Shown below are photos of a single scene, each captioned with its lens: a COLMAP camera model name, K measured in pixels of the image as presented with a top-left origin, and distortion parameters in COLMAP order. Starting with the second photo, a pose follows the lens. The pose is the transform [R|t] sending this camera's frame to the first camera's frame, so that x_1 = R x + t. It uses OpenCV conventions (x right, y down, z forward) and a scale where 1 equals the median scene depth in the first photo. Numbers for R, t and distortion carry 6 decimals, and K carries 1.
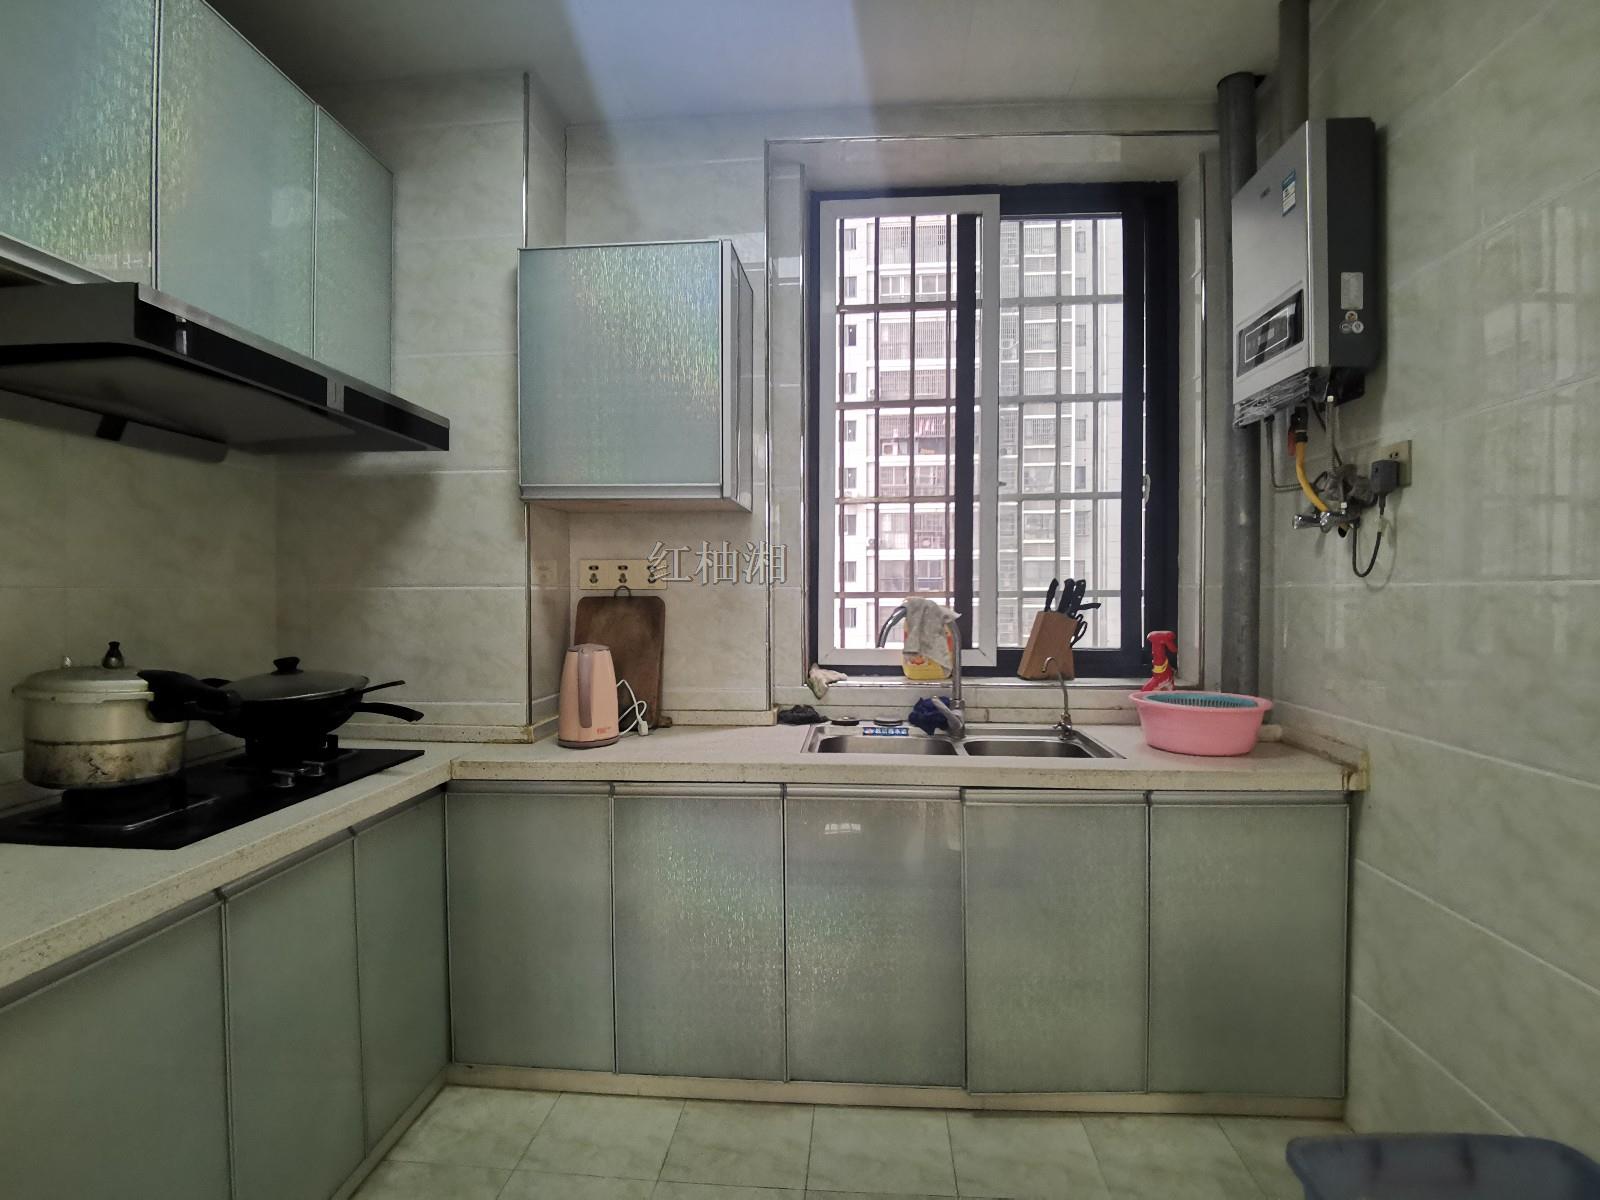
lens RADIAL K [[801.8, 0, 807.3], [0, 801.8, 599.8], [0, 0, 1]] dist [-0.003627, -0.005725]
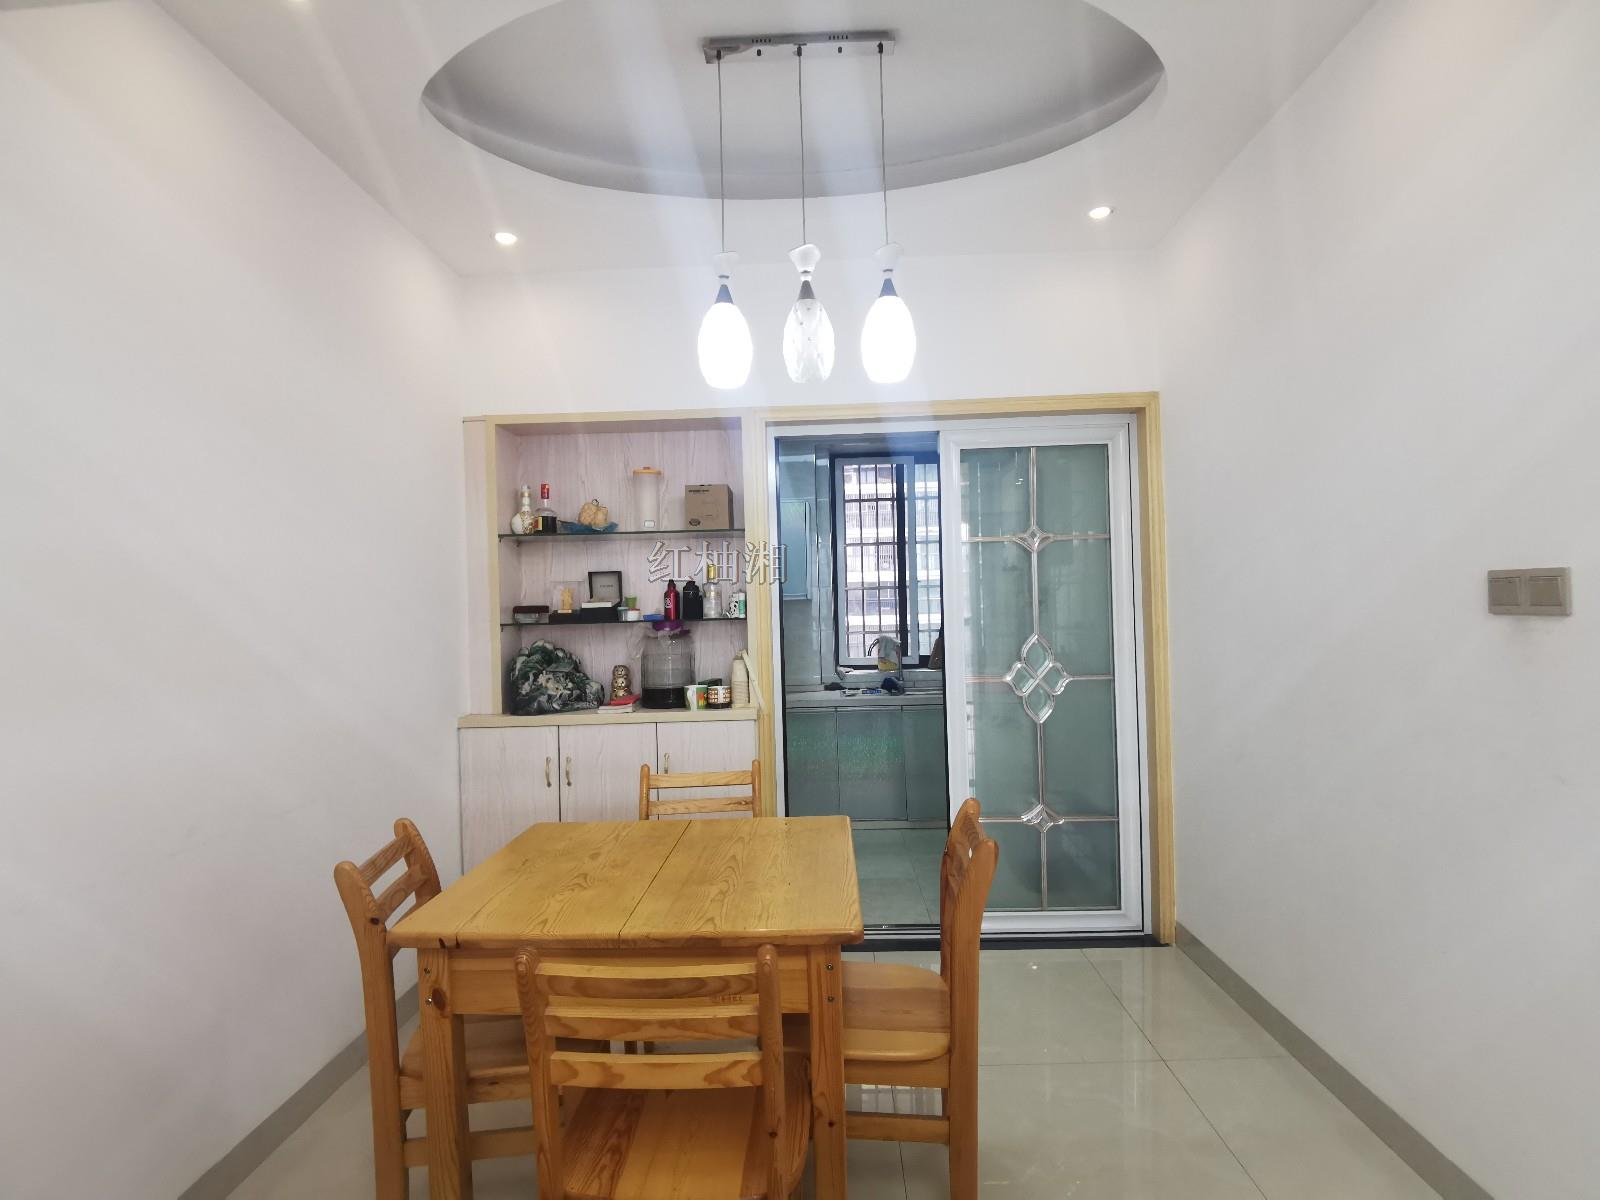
lens RADIAL K [[801.8, 0, 794.9], [0, 801.8, 606.9], [0, 0, 1]] dist [-0.003627, -0.005725]
pose [[0.998869, -0.027404, 0.038849, -0.200327], [0.028040, 0.999480, -0.015925, -0.051929], [-0.038392, 0.016996, 0.999118, -1.275794]]
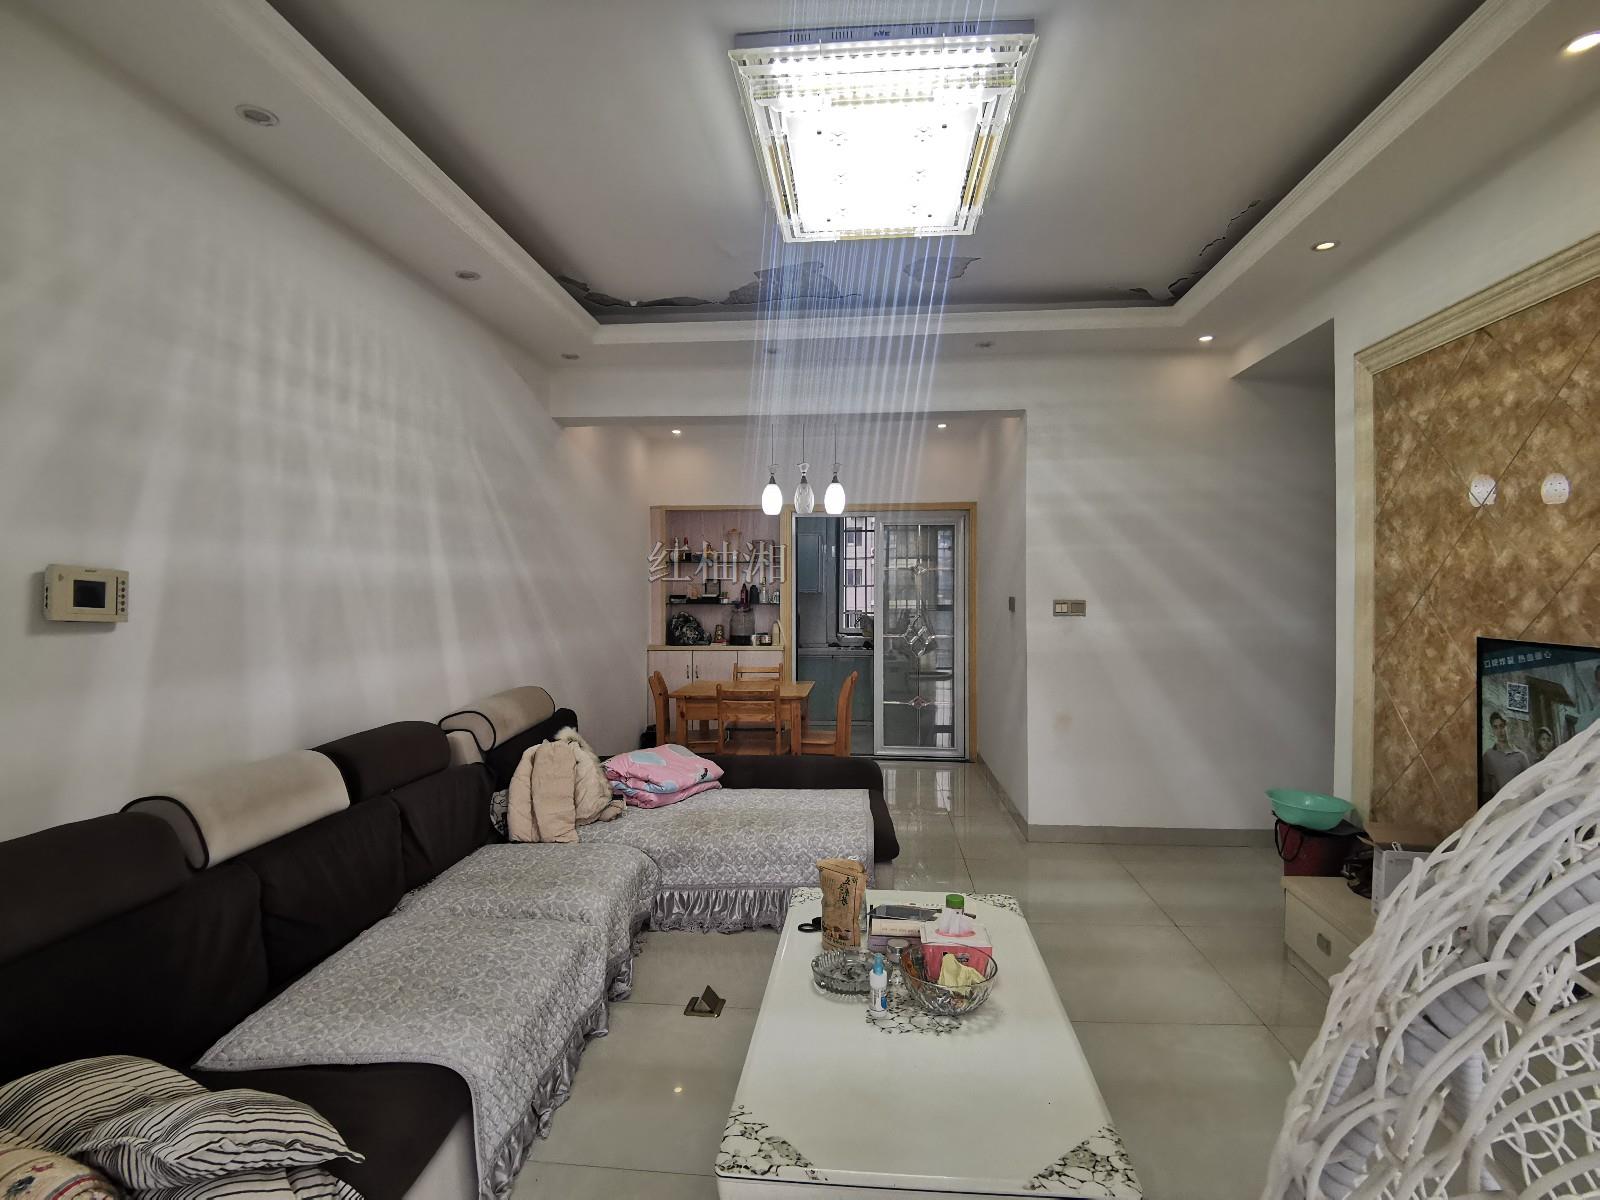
lens RADIAL K [[801.8, 0, 798.5], [0, 801.8, 596.1], [0, 0, 1]] dist [-0.003627, -0.005725]
pose [[0.999918, -0.001618, -0.012679, -0.128190], [0.001526, 0.999972, -0.007283, -0.062759], [0.012691, 0.007263, 0.999893, -2.755077]]
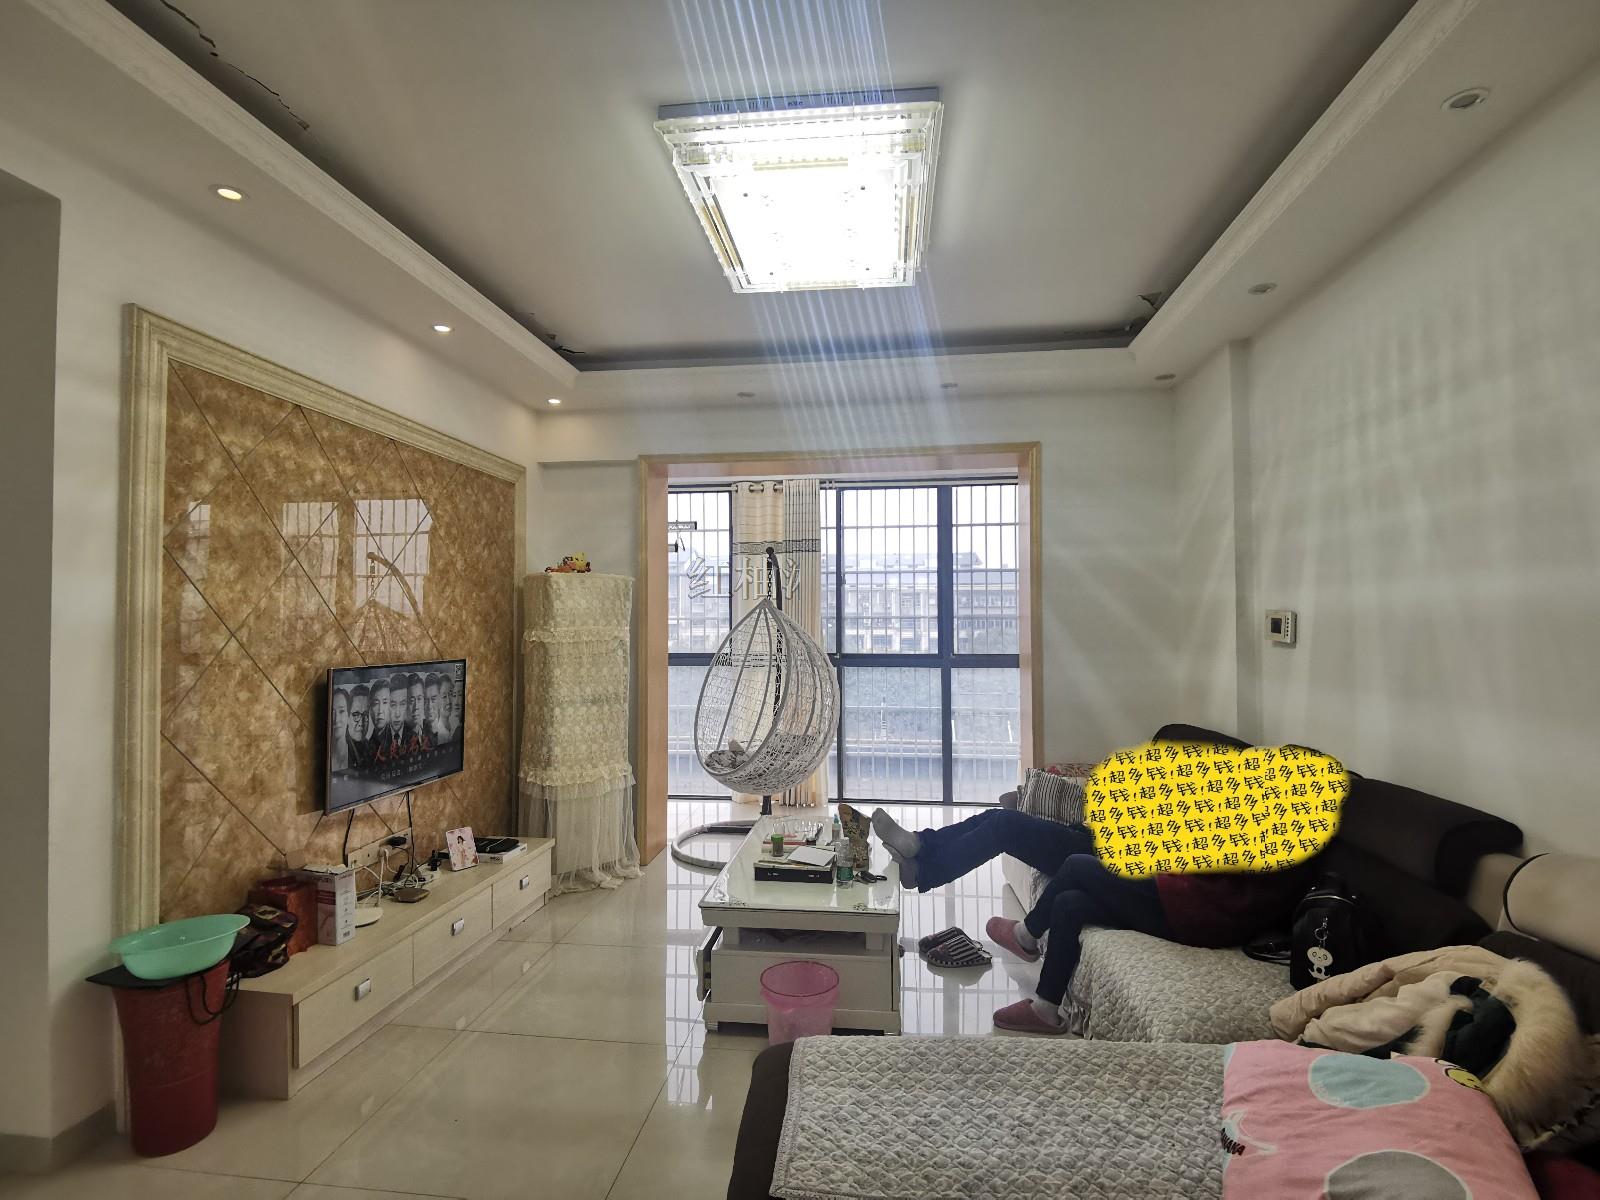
lens RADIAL K [[801.8, 0, 802.8], [0, 801.8, 603.1], [0, 0, 1]] dist [-0.003627, -0.005725]
pose [[-0.999585, 0.005728, 0.028245, 0.053482], [0.005400, 0.999917, -0.011690, -0.145018], [-0.028309, -0.011533, -0.999533, 2.224059]]
